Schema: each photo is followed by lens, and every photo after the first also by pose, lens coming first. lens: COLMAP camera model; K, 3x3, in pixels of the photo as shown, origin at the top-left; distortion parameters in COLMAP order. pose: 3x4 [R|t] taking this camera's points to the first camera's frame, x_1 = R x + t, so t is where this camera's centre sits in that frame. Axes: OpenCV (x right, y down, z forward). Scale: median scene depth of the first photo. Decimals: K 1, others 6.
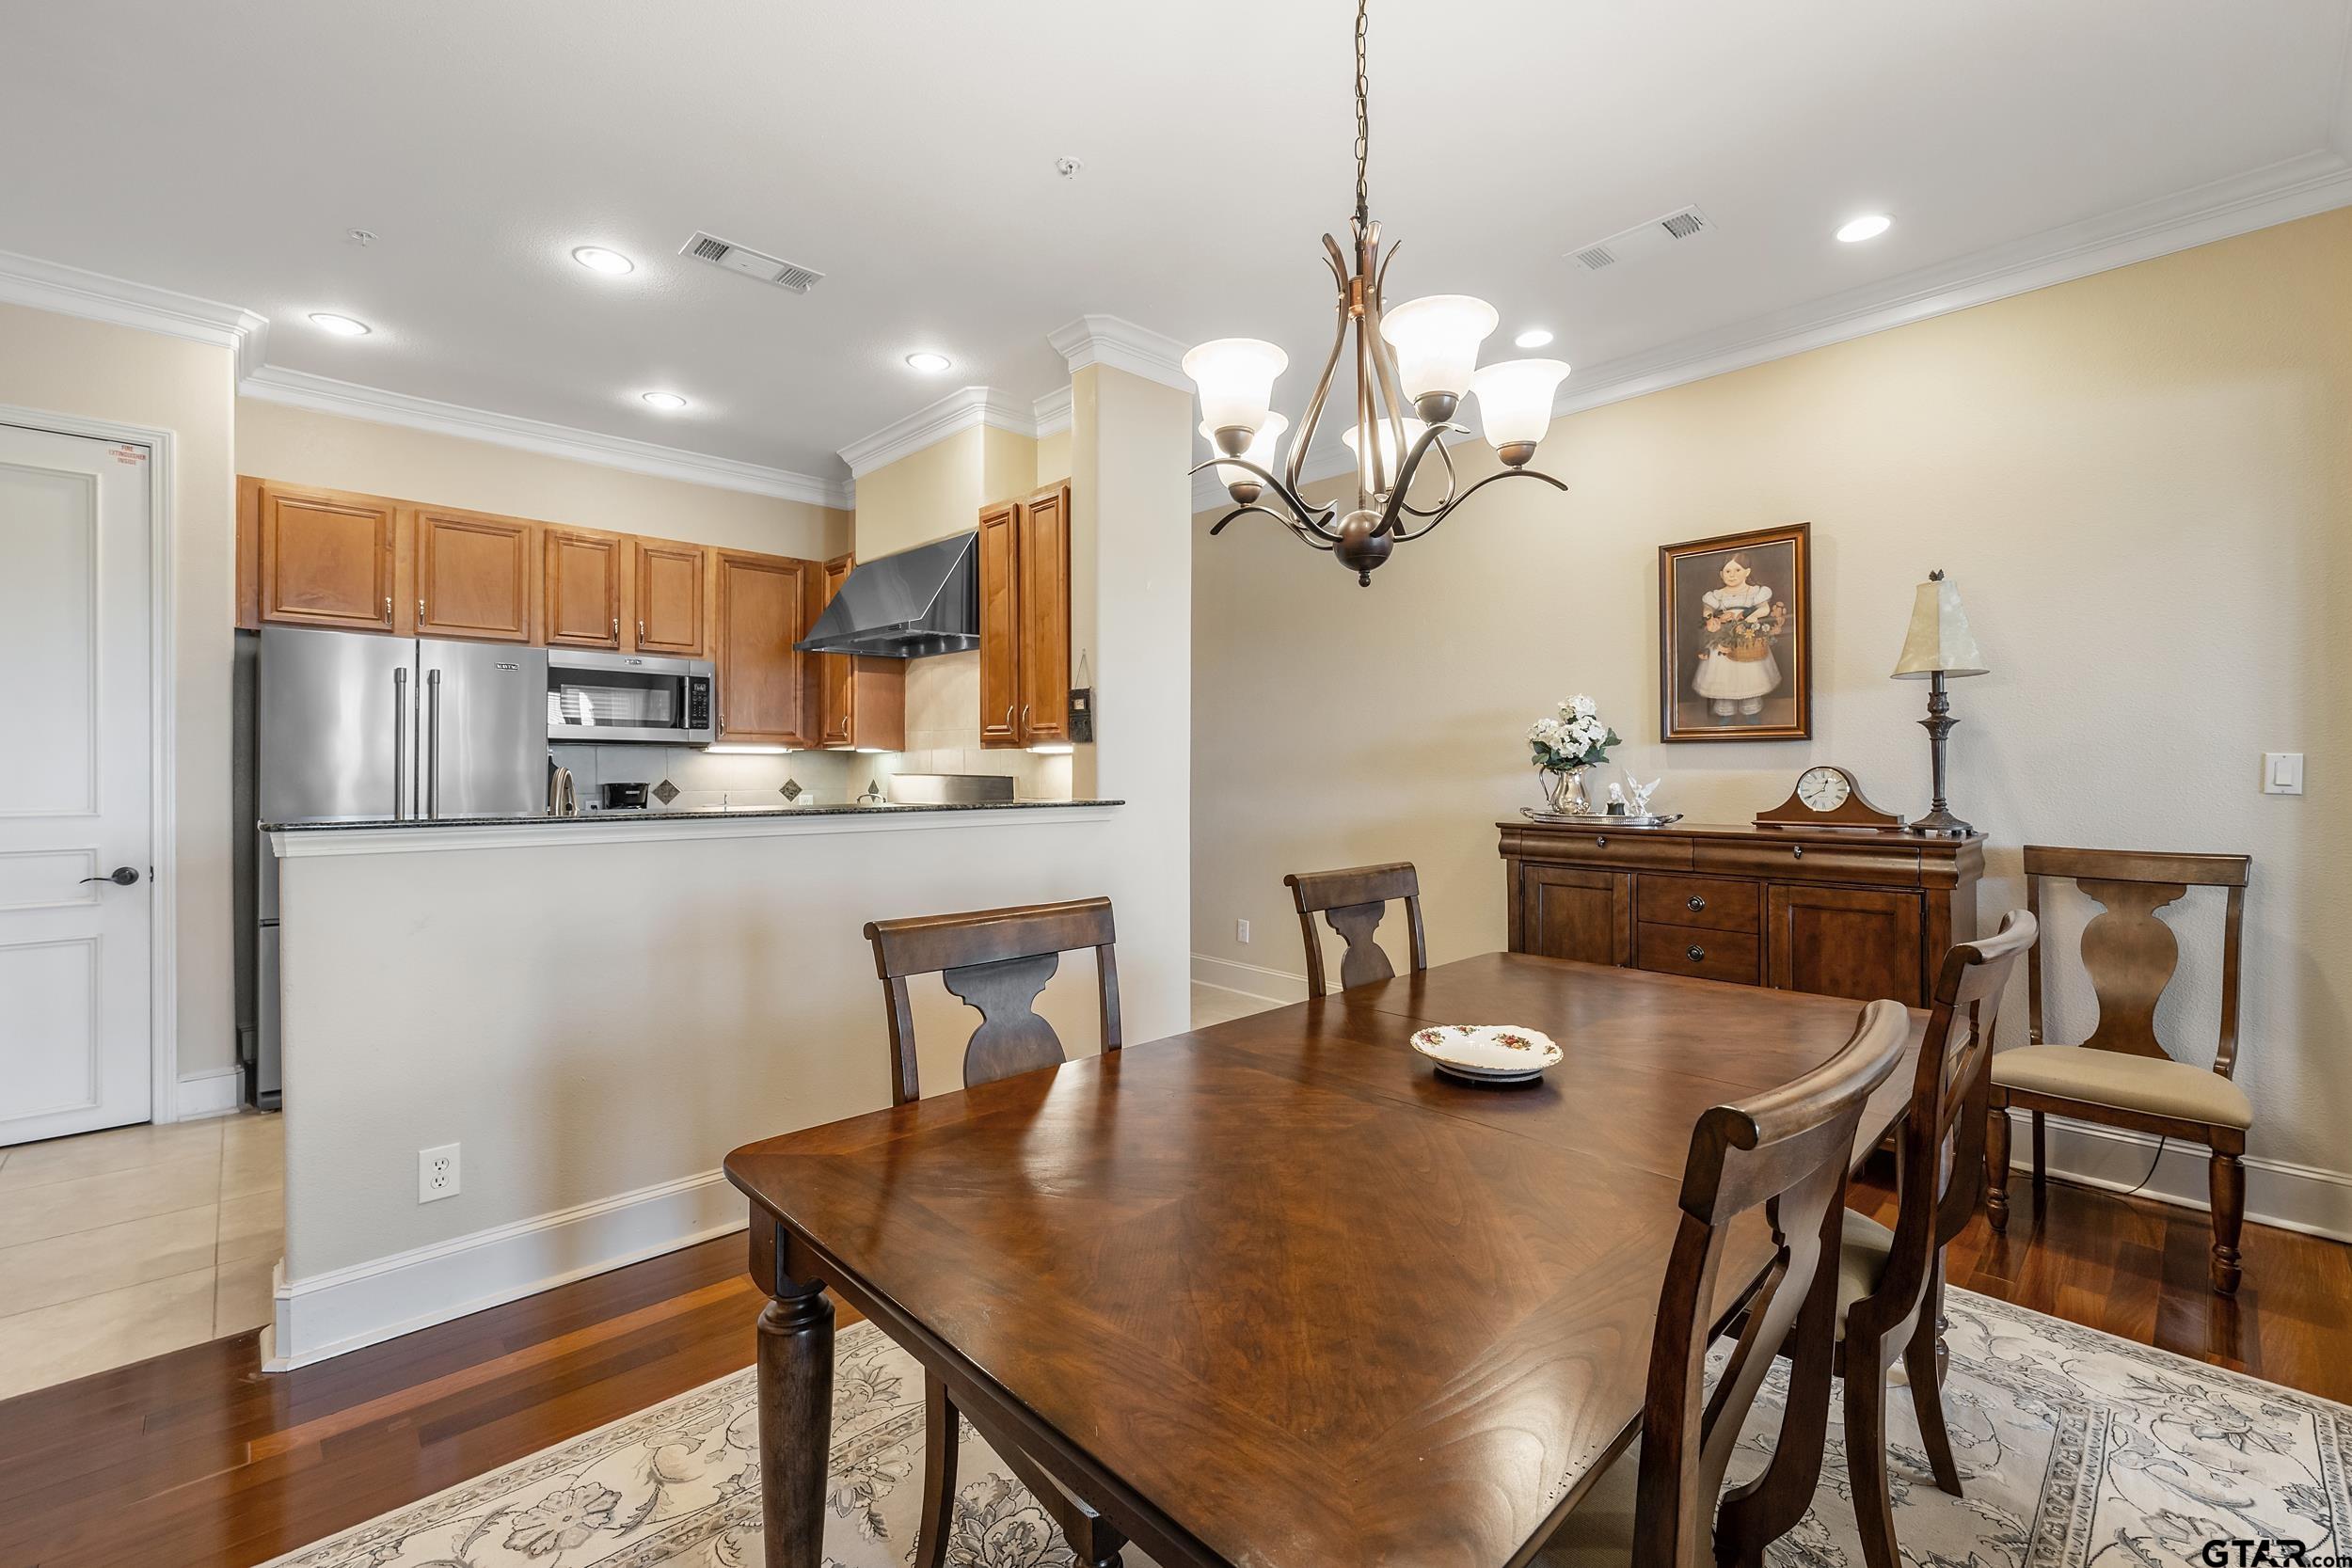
lens RADIAL K [[990.9, 0, 1183.6], [0, 990.9, 762.4], [0, 0, 1]] dist [0.002017, 0.001648]
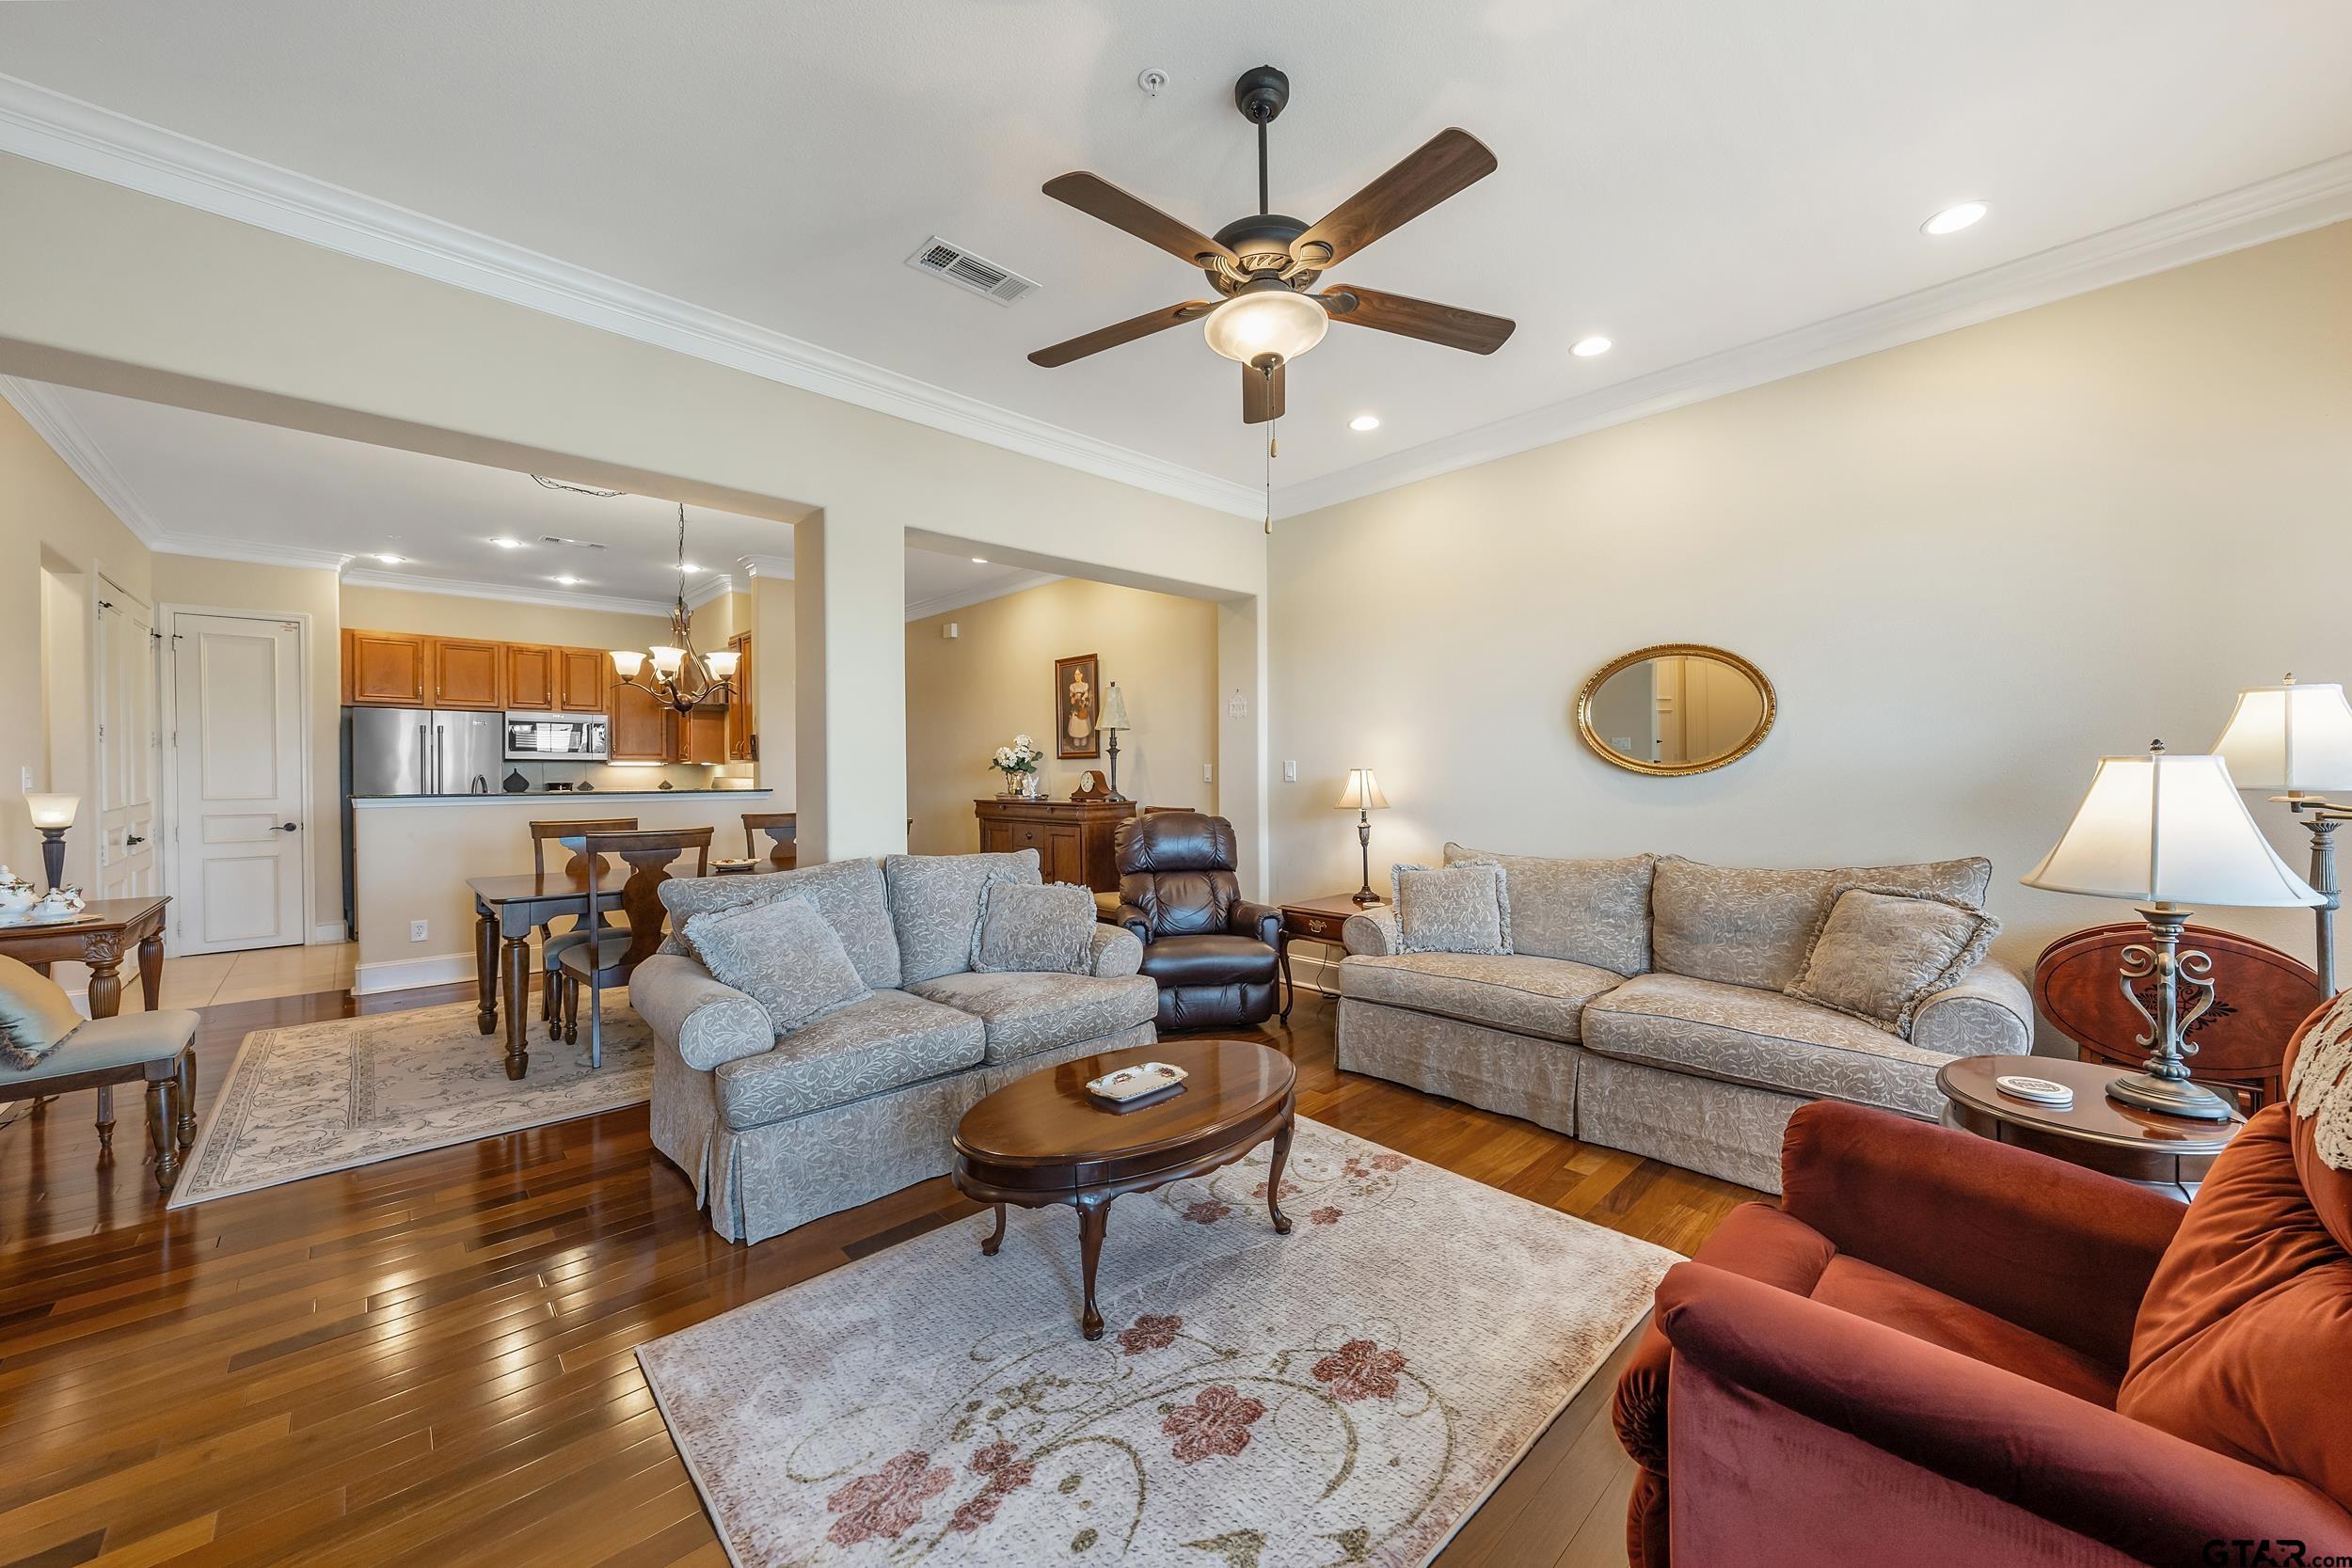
lens RADIAL K [[858.5, 0, 1176.2], [0, 858.5, 771.9], [0, 0, 1]] dist [-0.000218, 0.000076]
pose [[0.999981, -0.005208, 0.003427, 0.747104], [0.005183, 0.999960, 0.007260, -0.005397], [-0.003464, -0.007242, 0.999968, -0.761644]]
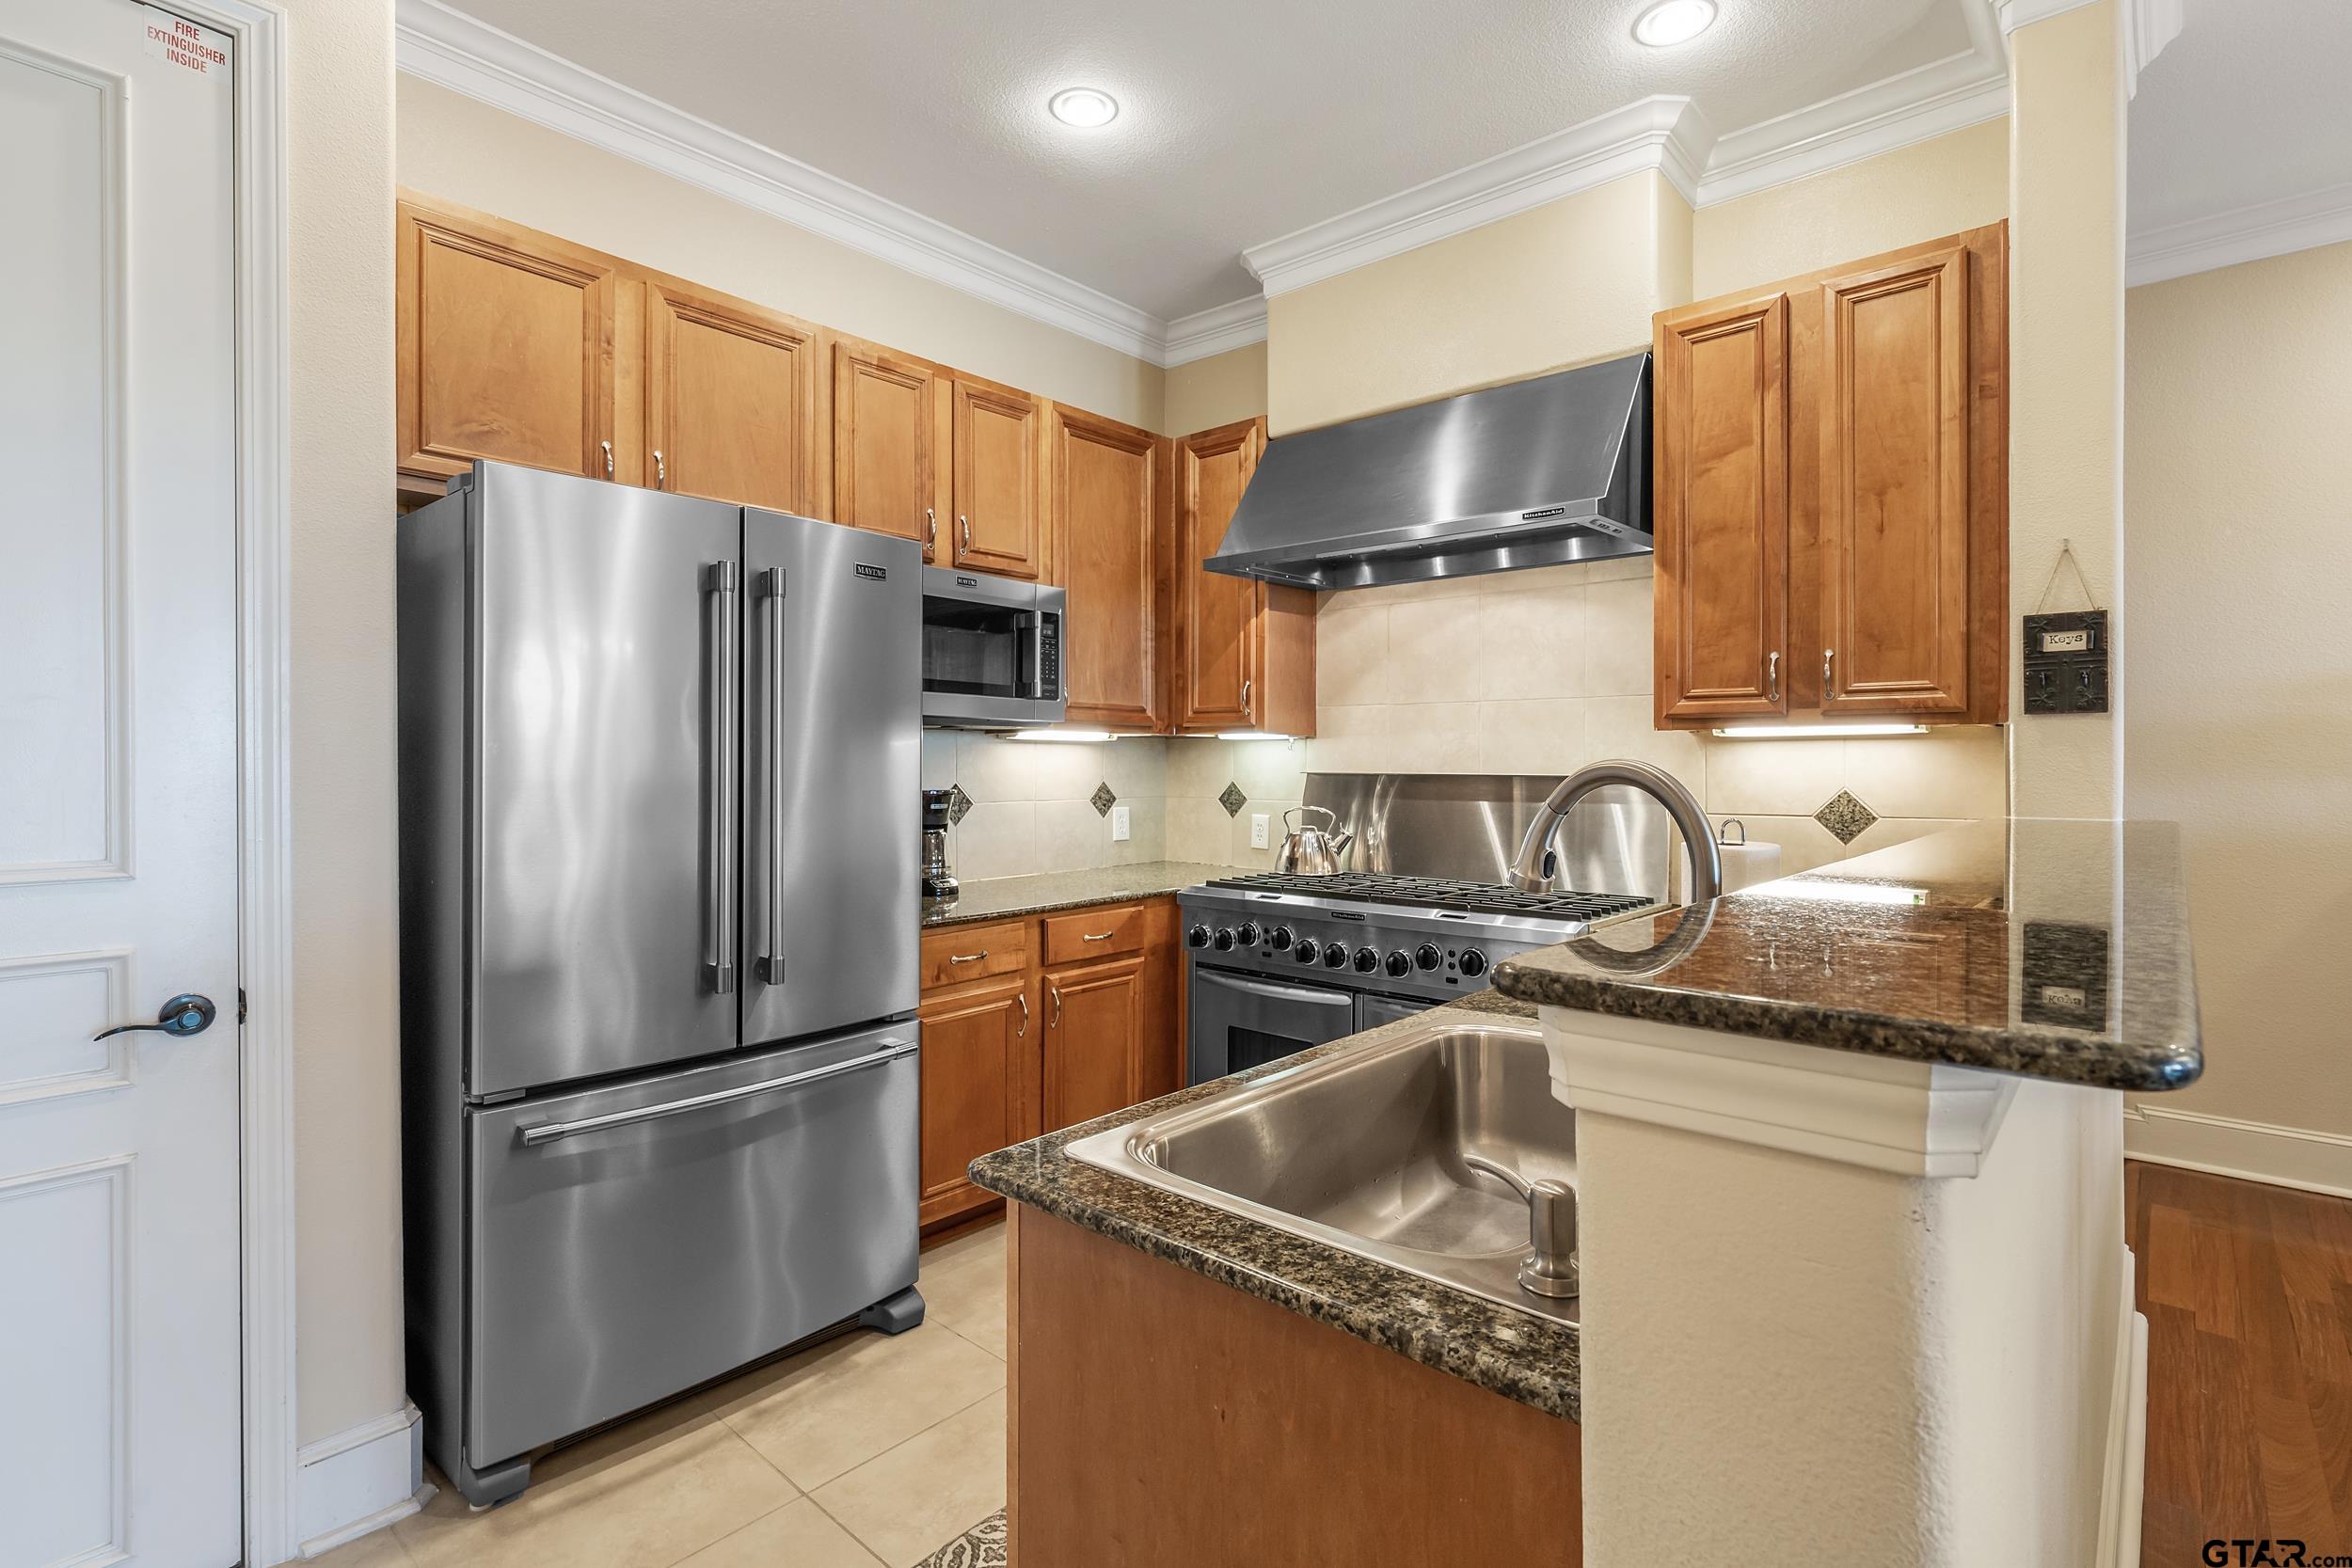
lens RADIAL K [[1084.9, 0, 1175.9], [0, 1084.9, 760.1], [0, 0, 1]] dist [0.004592, -0.000986]
pose [[0.996485, -0.002741, 0.083725, -0.620974], [0.002619, 0.999995, 0.001563, 0.002907], [-0.083729, -0.001338, 0.996488, 0.452919]]
